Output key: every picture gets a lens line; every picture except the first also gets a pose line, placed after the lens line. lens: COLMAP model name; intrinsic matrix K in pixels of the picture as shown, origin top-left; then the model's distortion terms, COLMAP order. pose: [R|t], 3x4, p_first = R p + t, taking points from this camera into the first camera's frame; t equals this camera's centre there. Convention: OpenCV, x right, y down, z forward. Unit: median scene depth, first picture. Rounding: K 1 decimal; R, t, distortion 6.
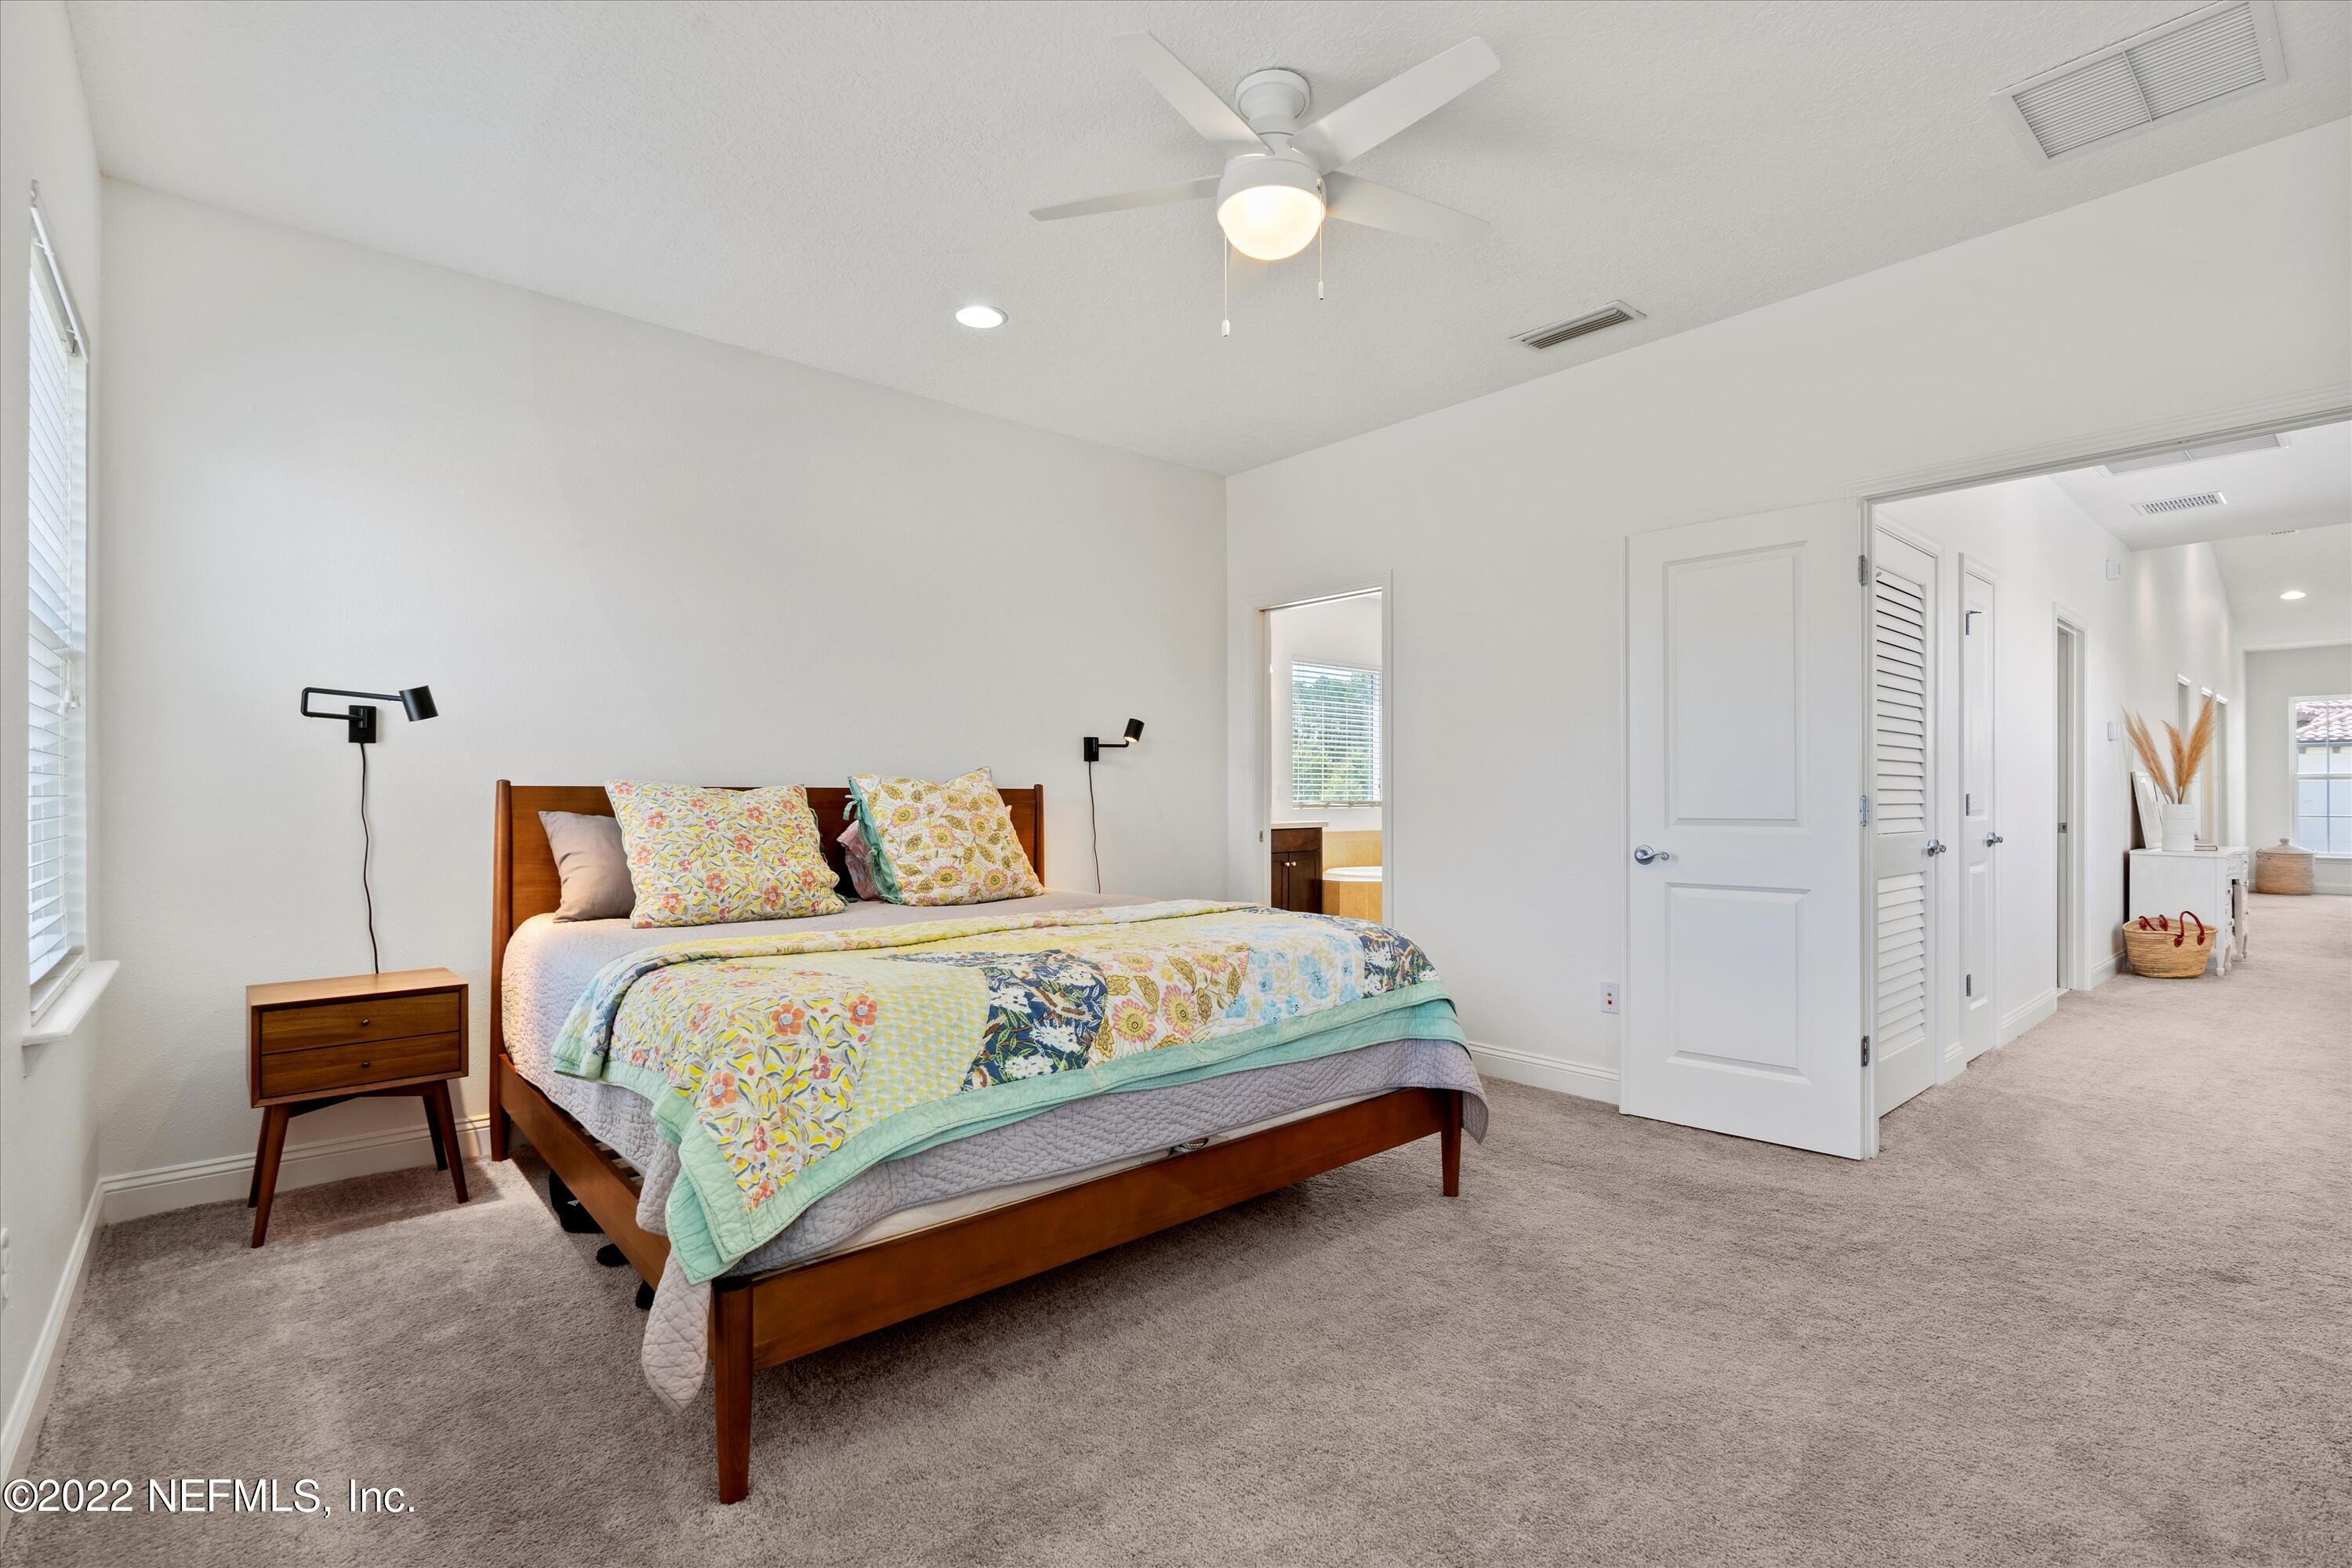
lens RADIAL K [[1073.5, 0, 1172.1], [0, 1073.5, 790.4], [0, 0, 1]] dist [-0.000280, 0.000580]
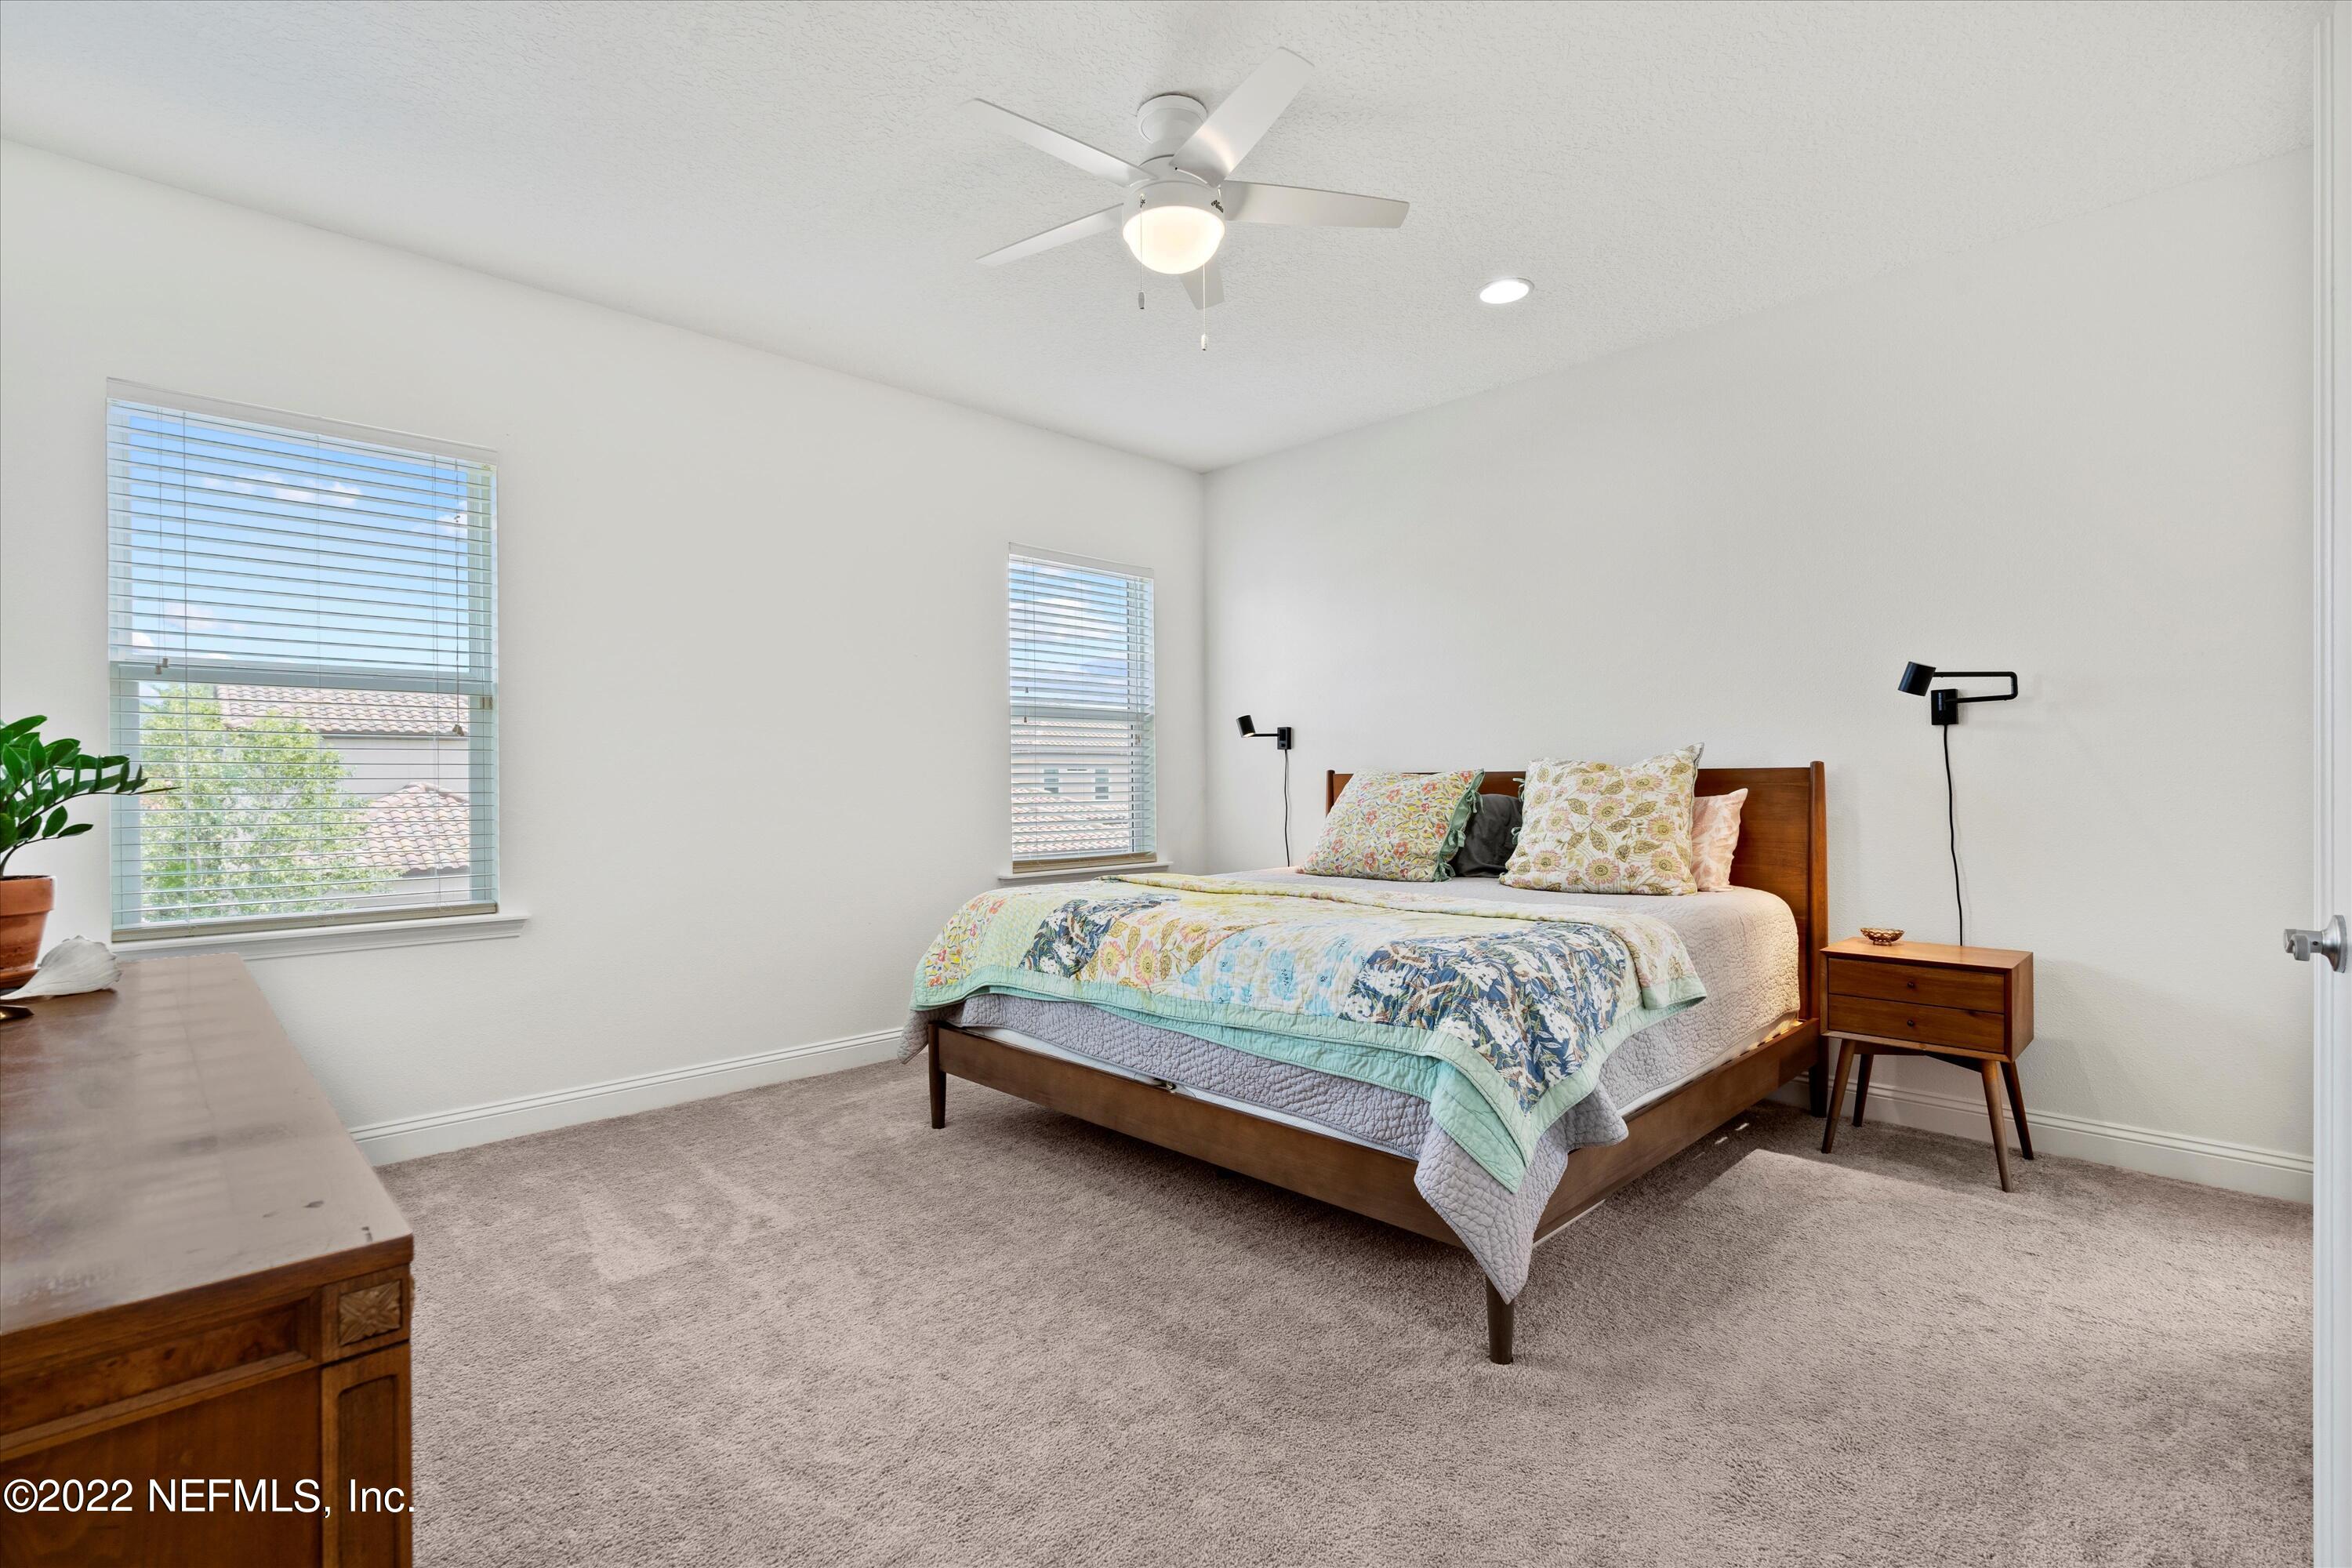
lens RADIAL K [[1073.5, 0, 1172.1], [0, 1073.5, 790.4], [0, 0, 1]] dist [-0.000280, 0.000580]
pose [[0.054775, 0.006445, -0.998478, 1.051767], [0.013280, 0.999886, 0.007183, 0.006289], [0.998410, -0.013653, 0.054683, 0.853164]]
